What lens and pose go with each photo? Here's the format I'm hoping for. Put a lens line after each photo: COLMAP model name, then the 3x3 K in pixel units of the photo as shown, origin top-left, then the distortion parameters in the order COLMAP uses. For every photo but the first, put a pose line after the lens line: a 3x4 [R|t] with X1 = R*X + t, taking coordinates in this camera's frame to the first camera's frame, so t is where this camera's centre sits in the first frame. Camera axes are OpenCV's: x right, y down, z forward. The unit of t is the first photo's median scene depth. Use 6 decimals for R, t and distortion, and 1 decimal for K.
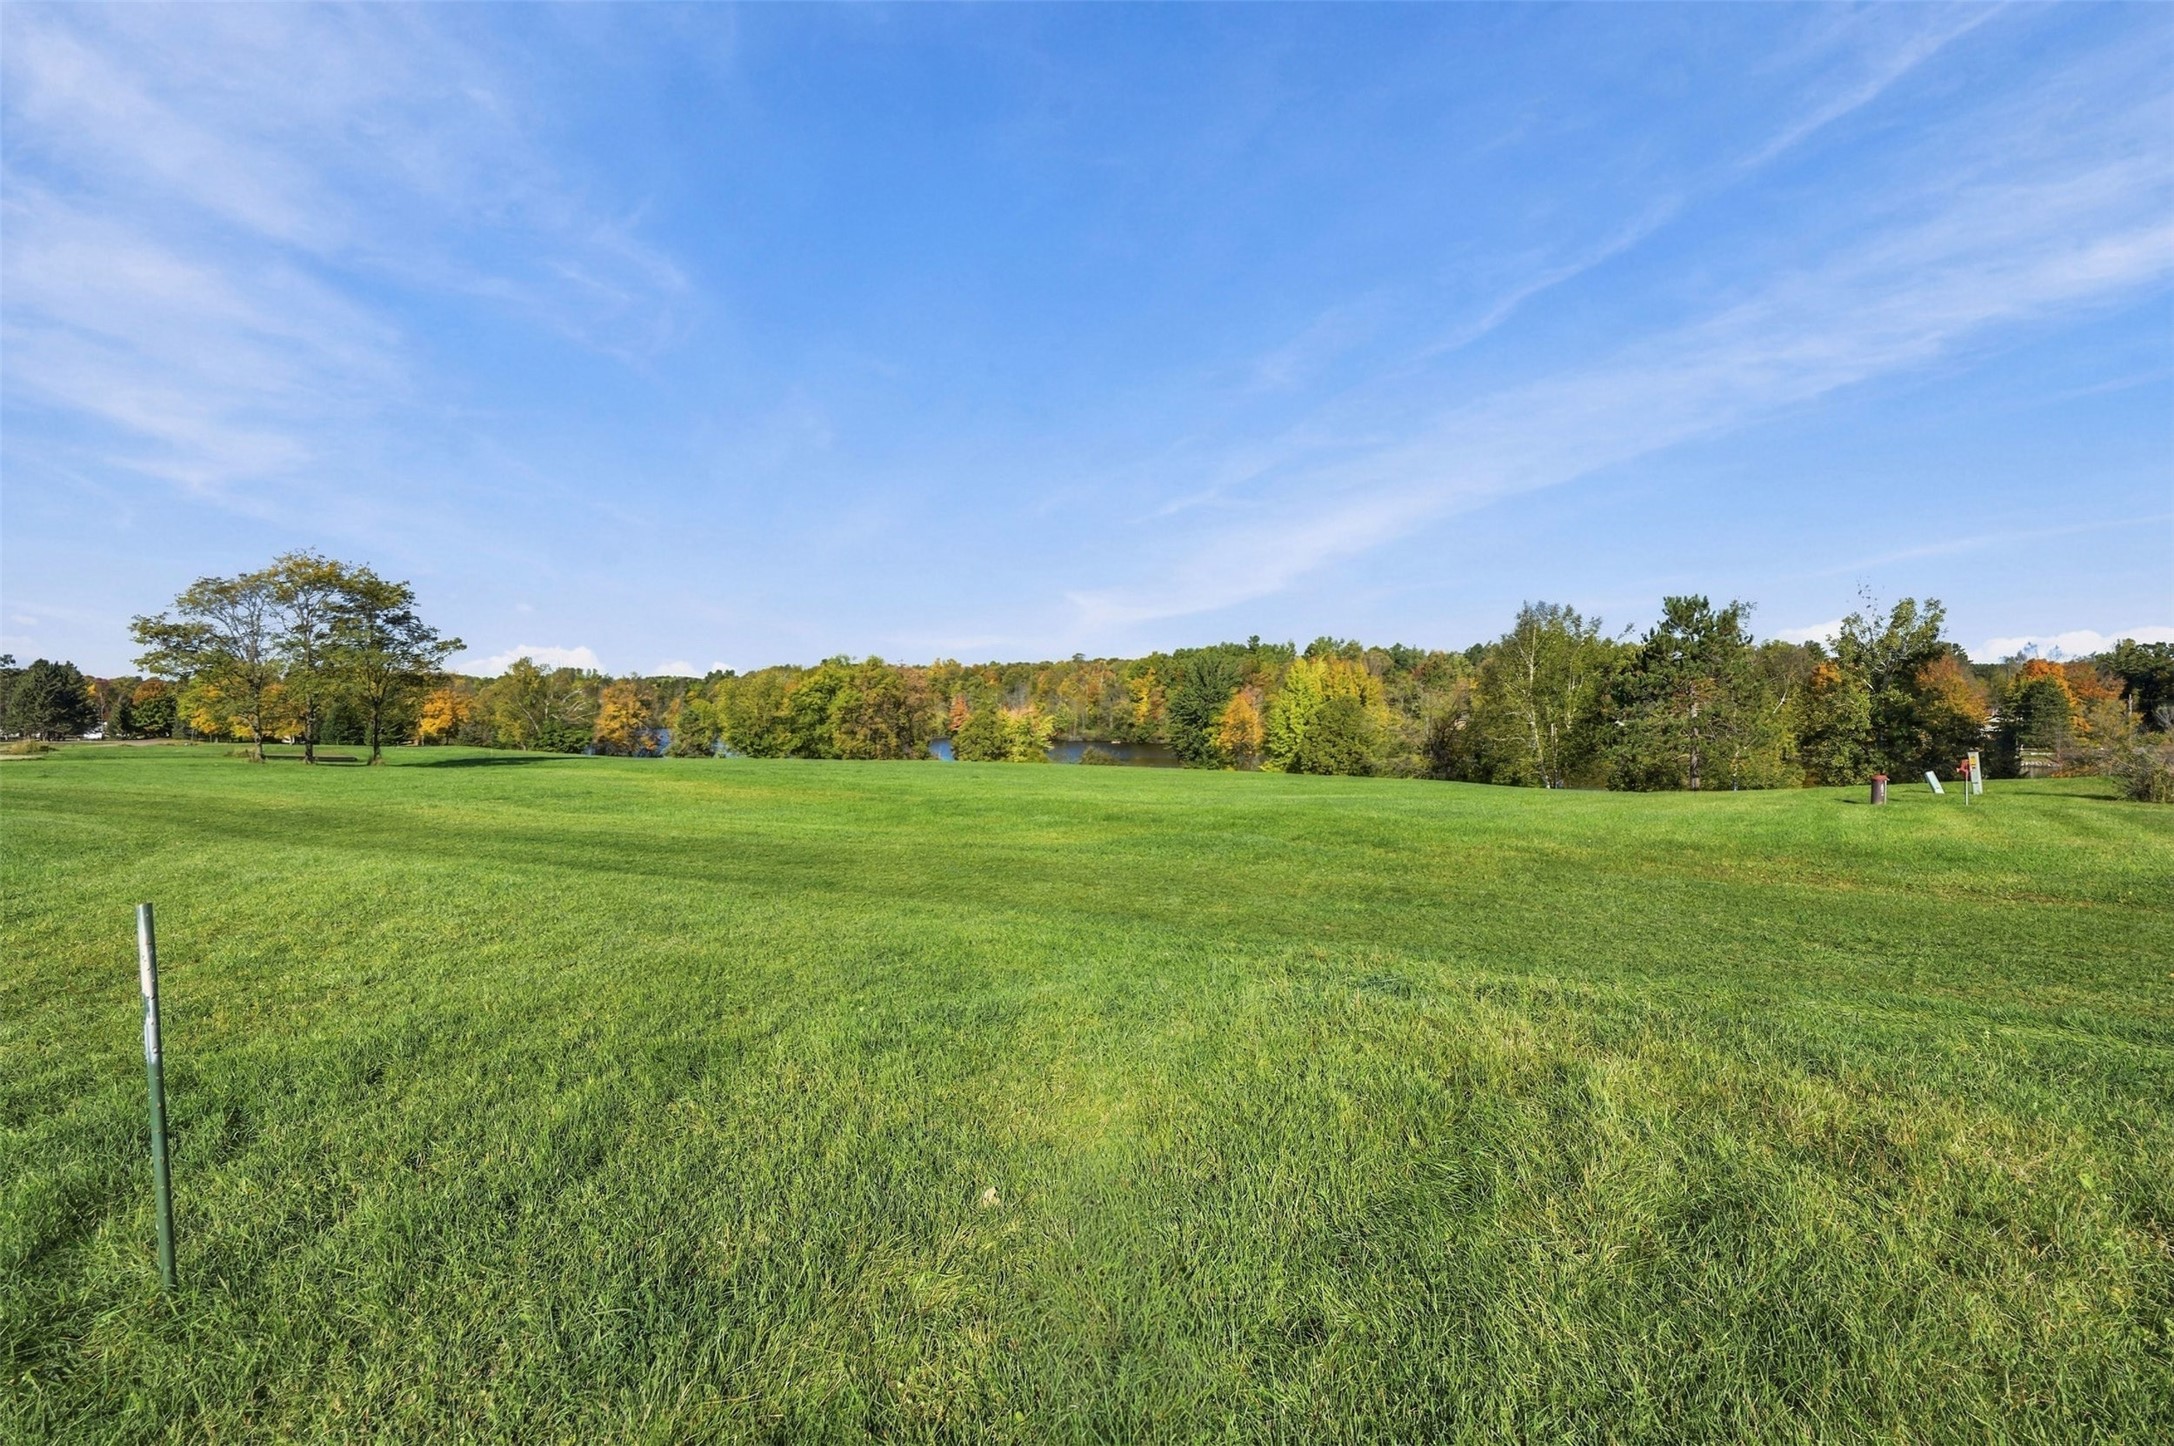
lens RADIAL K [[1077.8, 0, 1087.0], [0, 1077.8, 723.0], [0, 0, 1]] dist [0.001209, -0.000212]
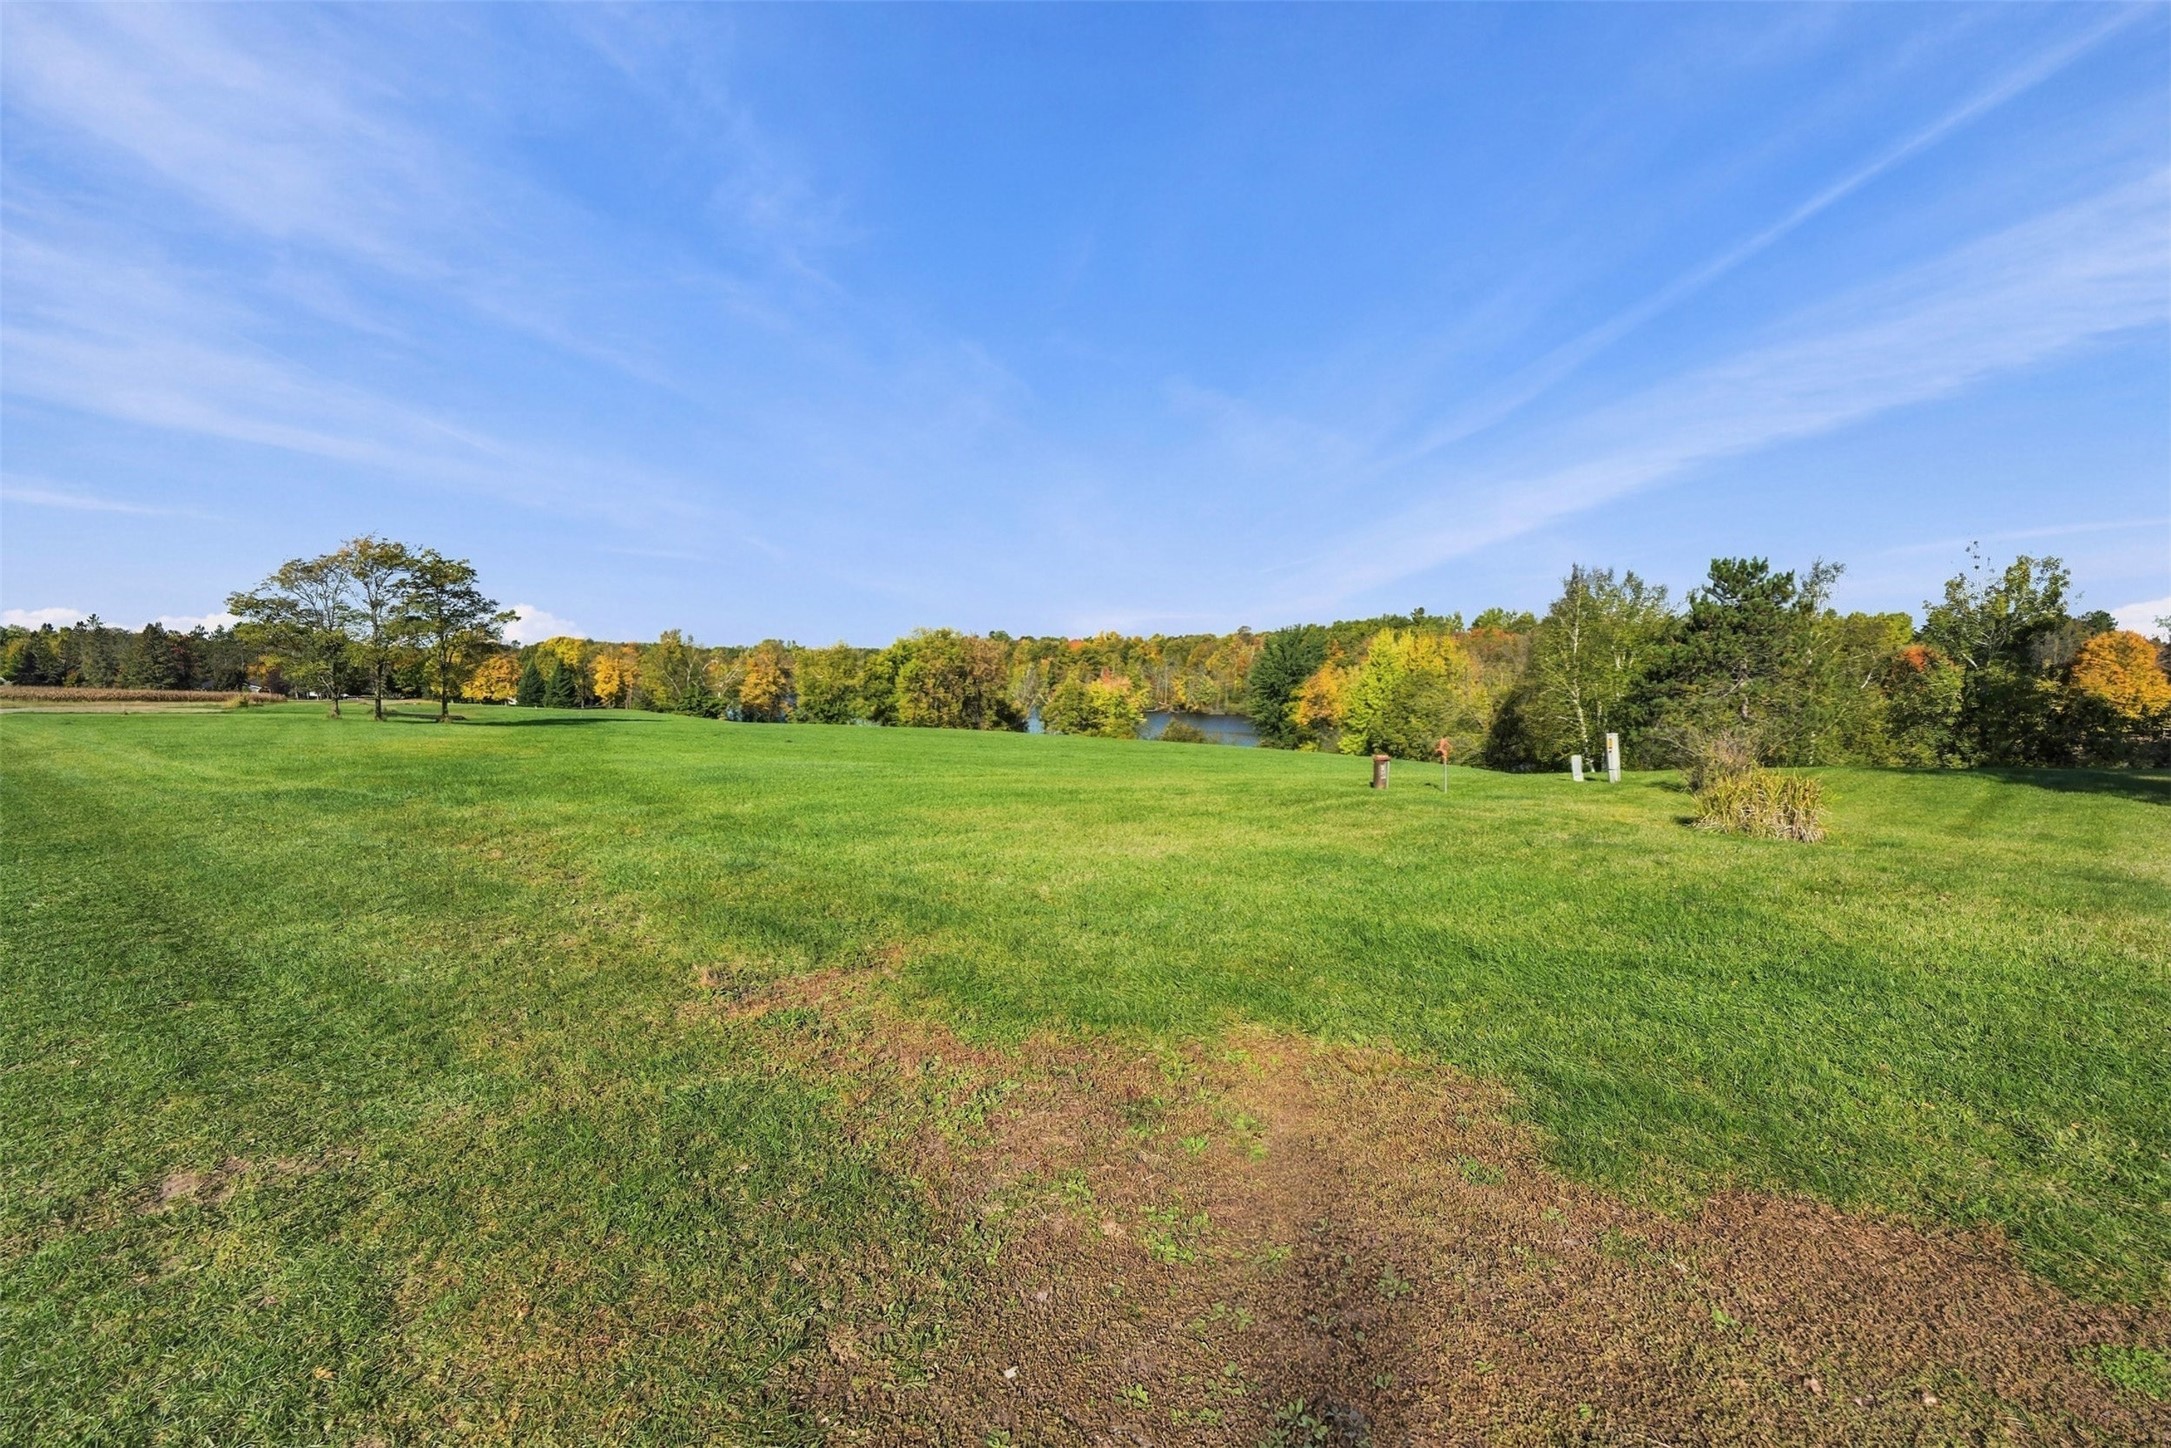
lens RADIAL K [[1076.3, 0, 1085.5], [0, 1076.3, 724.0], [0, 0, 1]] dist [0.001209, -0.000212]
pose [[0.976655, 0.019683, -0.213912, 0.199437], [-0.014255, 0.999537, 0.026889, 0.000833], [0.214342, -0.023212, 0.976483, 0.025234]]
